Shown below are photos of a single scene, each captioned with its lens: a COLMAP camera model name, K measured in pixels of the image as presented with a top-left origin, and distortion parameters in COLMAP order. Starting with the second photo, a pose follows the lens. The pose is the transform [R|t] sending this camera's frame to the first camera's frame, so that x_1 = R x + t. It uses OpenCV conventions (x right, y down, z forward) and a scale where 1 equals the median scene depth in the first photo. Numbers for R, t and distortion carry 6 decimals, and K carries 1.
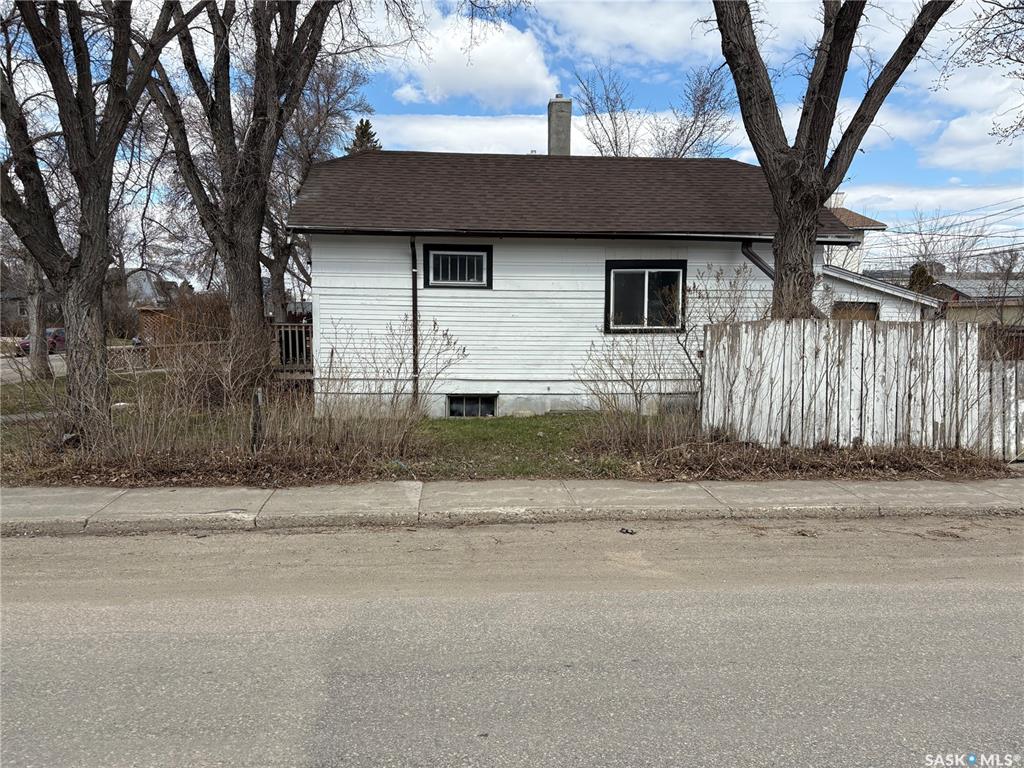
lens RADIAL K [[782.9, 0, 509.5], [0, 782.9, 383.0], [0, 0, 1]] dist [0.028343, -0.010075]
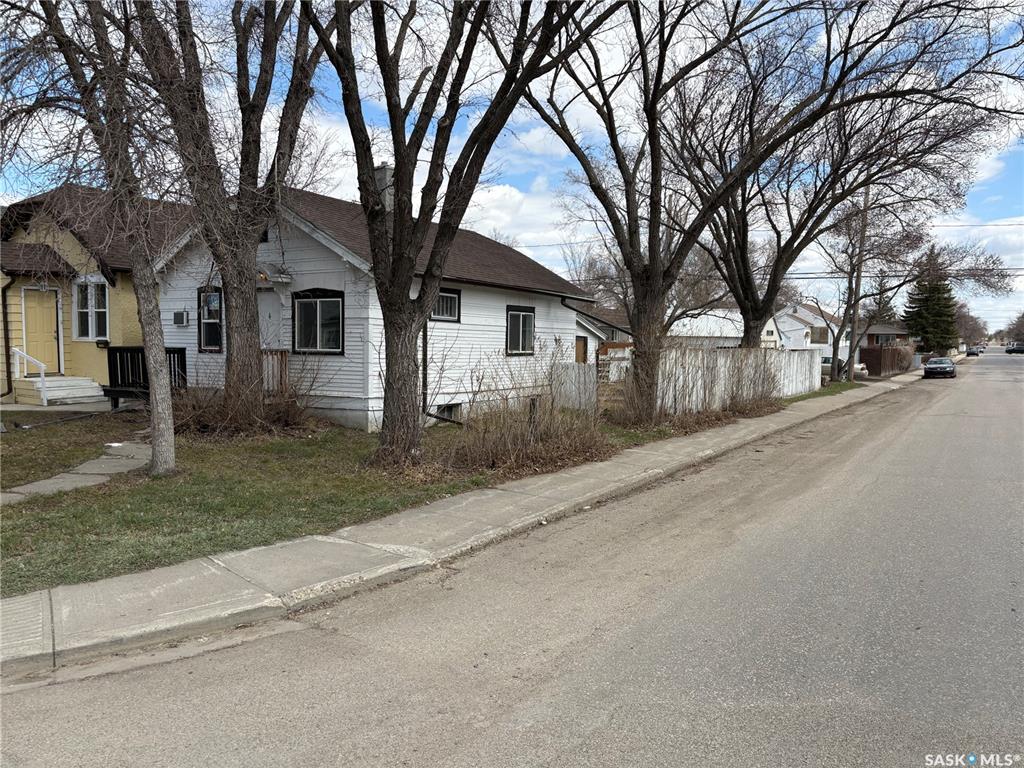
lens RADIAL K [[782.9, 0, 514.3], [0, 782.9, 383.5], [0, 0, 1]] dist [0.028343, -0.010075]
pose [[0.580065, -0.037114, 0.813724, -1.033168], [0.056620, 0.998382, 0.005174, -0.020569], [-0.812600, 0.043072, 0.581228, 0.168205]]
